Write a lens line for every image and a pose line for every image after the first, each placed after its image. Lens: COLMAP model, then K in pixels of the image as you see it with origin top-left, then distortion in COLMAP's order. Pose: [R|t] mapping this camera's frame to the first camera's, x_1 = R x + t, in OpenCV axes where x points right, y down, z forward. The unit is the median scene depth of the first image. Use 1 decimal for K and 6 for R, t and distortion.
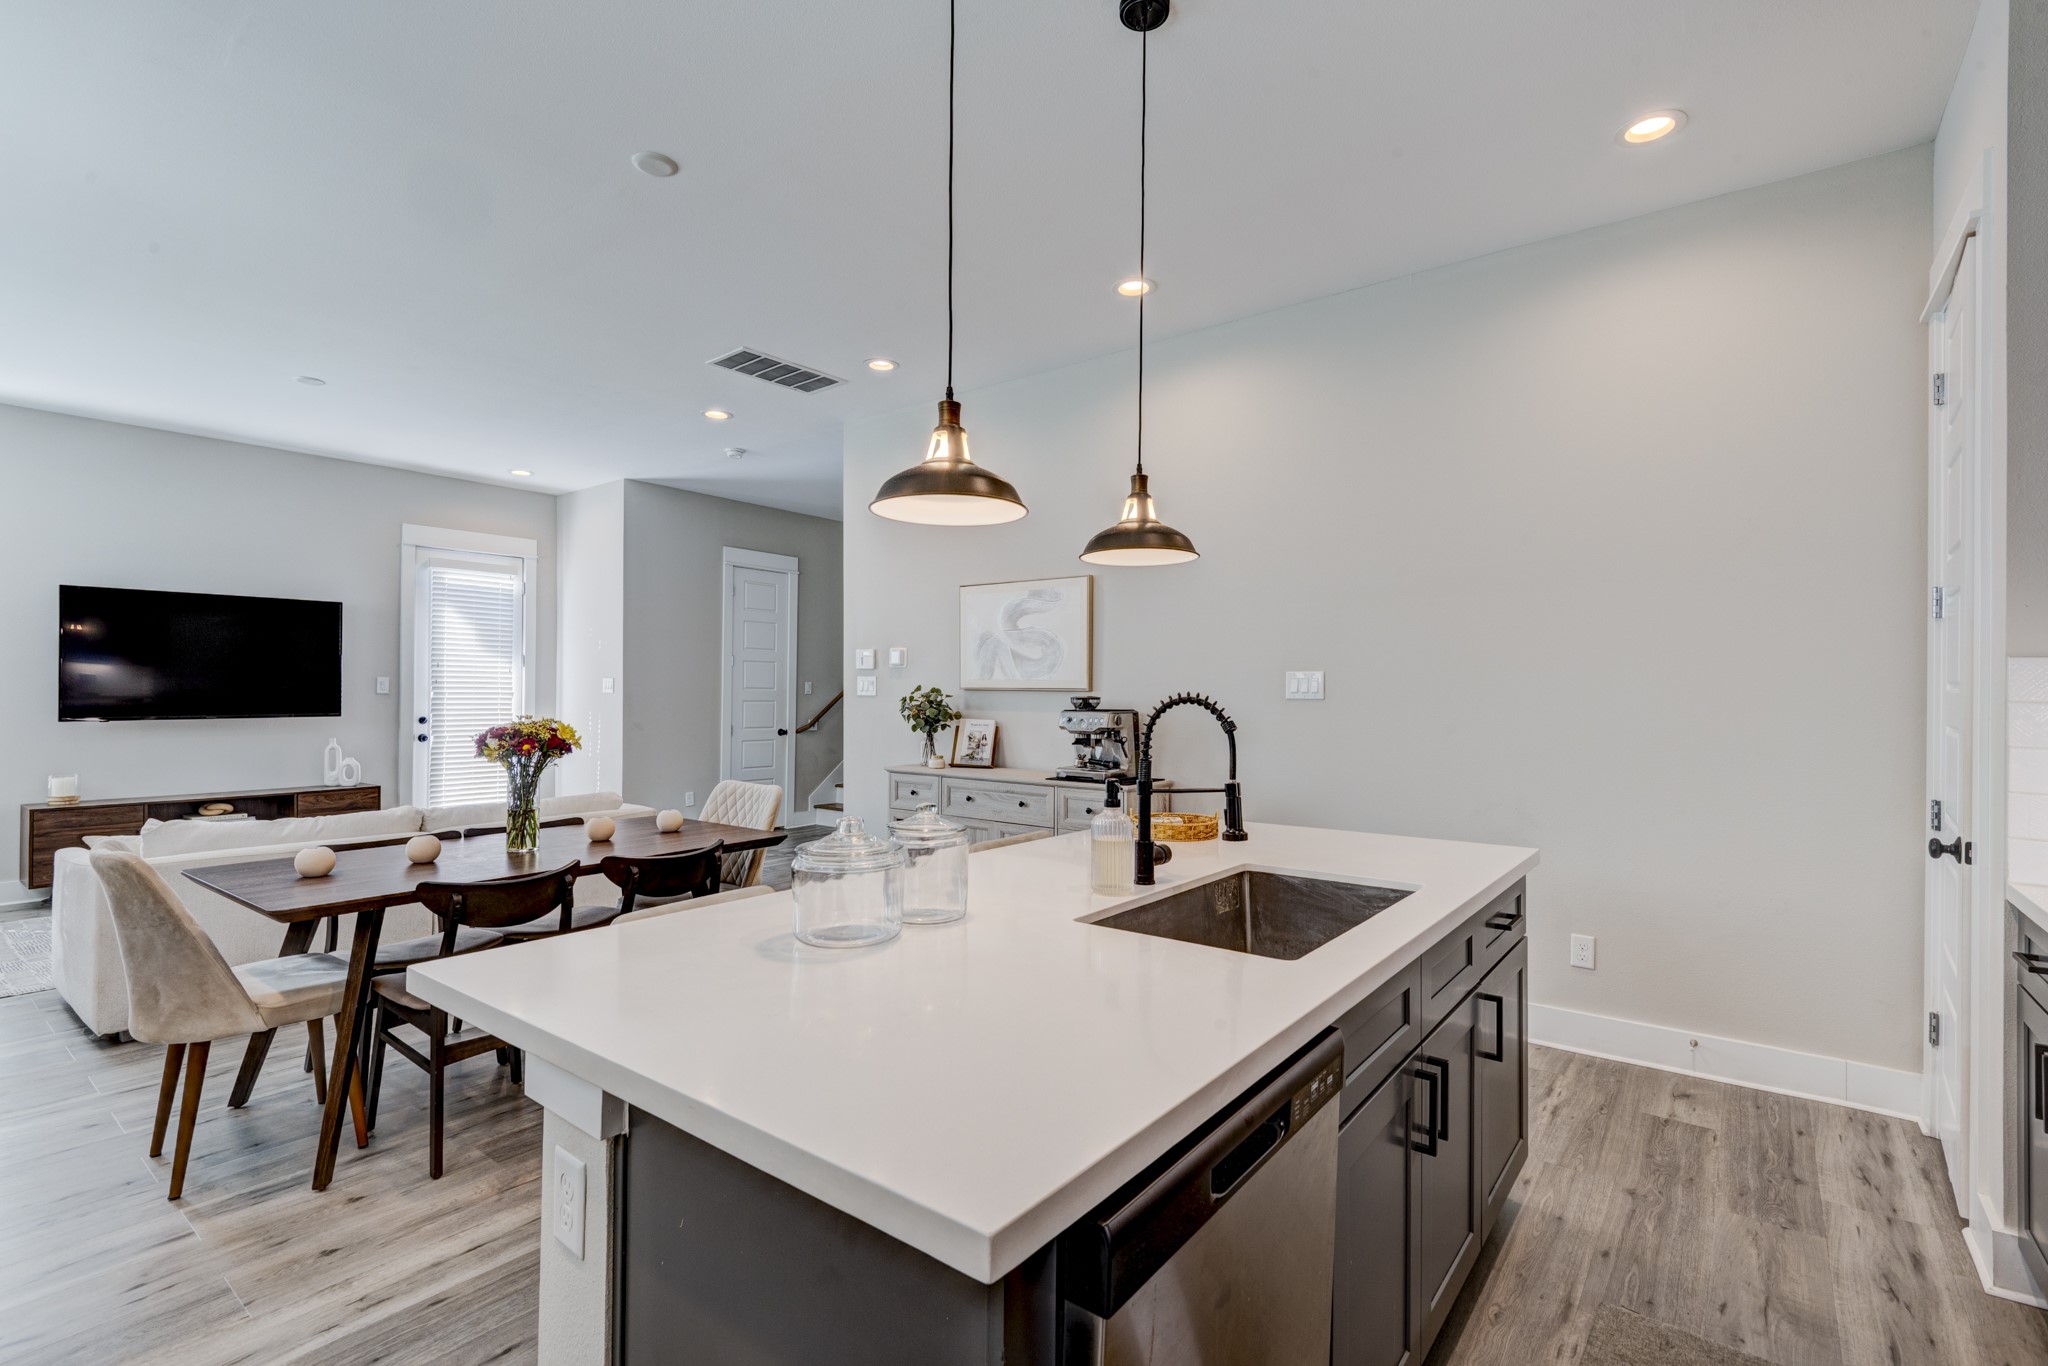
lens RADIAL K [[932.6, 0, 1045.5], [0, 932.6, 688.5], [0, 0, 1]] dist [0.017362, -0.006114]
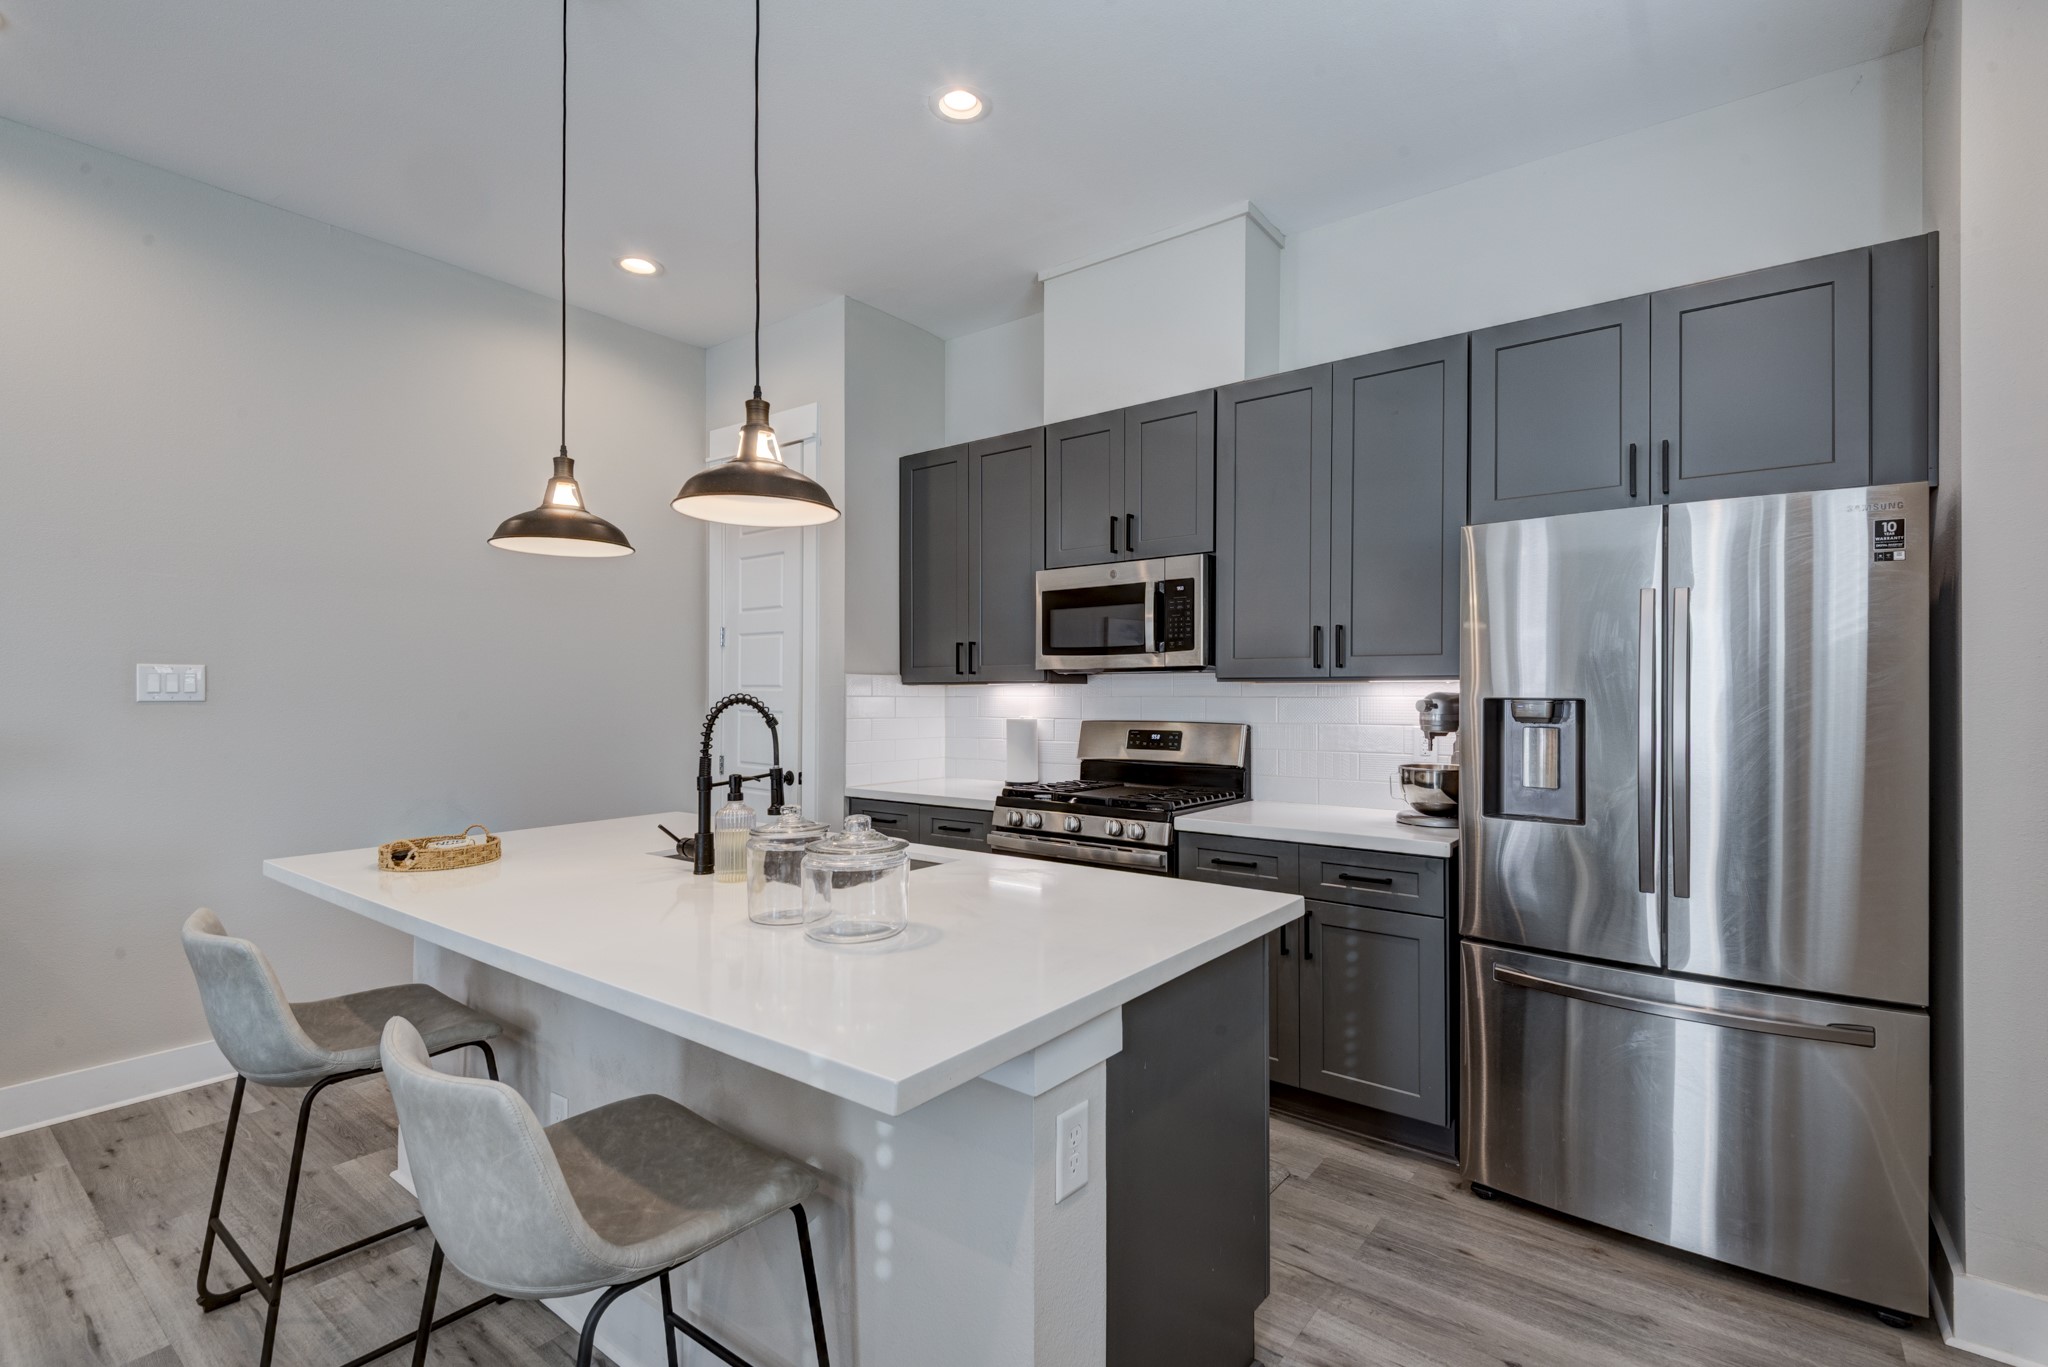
lens RADIAL K [[932.6, 0, 1030.6], [0, 932.6, 692.0], [0, 0, 1]] dist [0.017362, -0.006114]
pose [[-0.007543, -0.001545, 0.999970, -0.521853], [-0.003810, 0.999992, 0.001516, -0.000051], [-0.999964, -0.003799, -0.007549, 0.354139]]
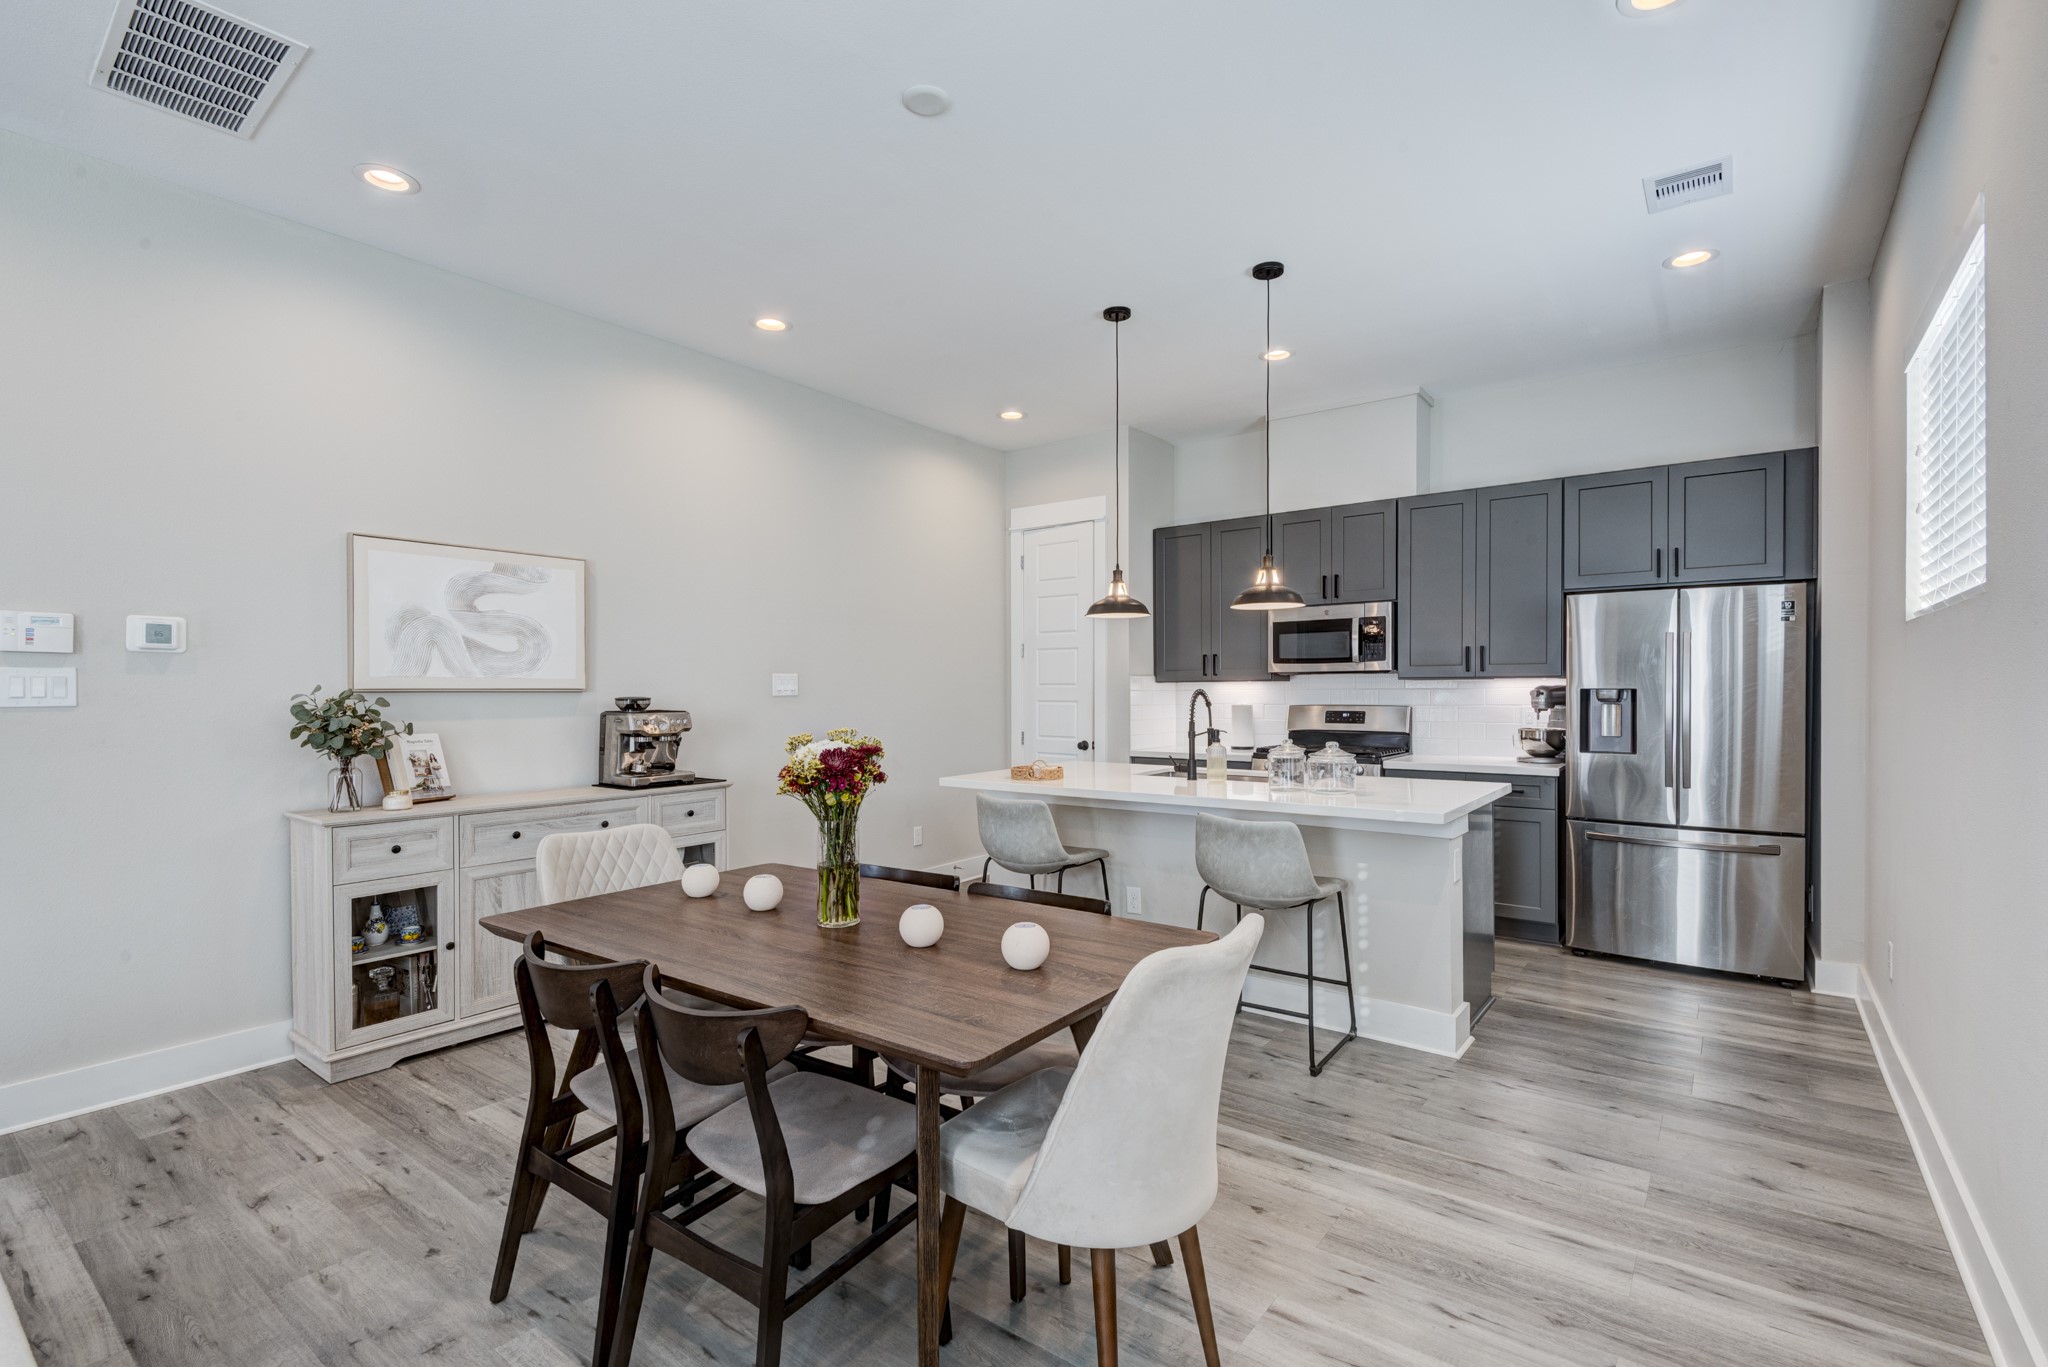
lens RADIAL K [[932.6, 0, 1027.7], [0, 932.6, 698.0], [0, 0, 1]] dist [0.017362, -0.006114]
pose [[-0.012862, -0.015087, 0.999803, -0.811788], [0.003756, 0.999878, 0.015137, -0.002685], [-0.999910, 0.003950, -0.012804, 0.567985]]
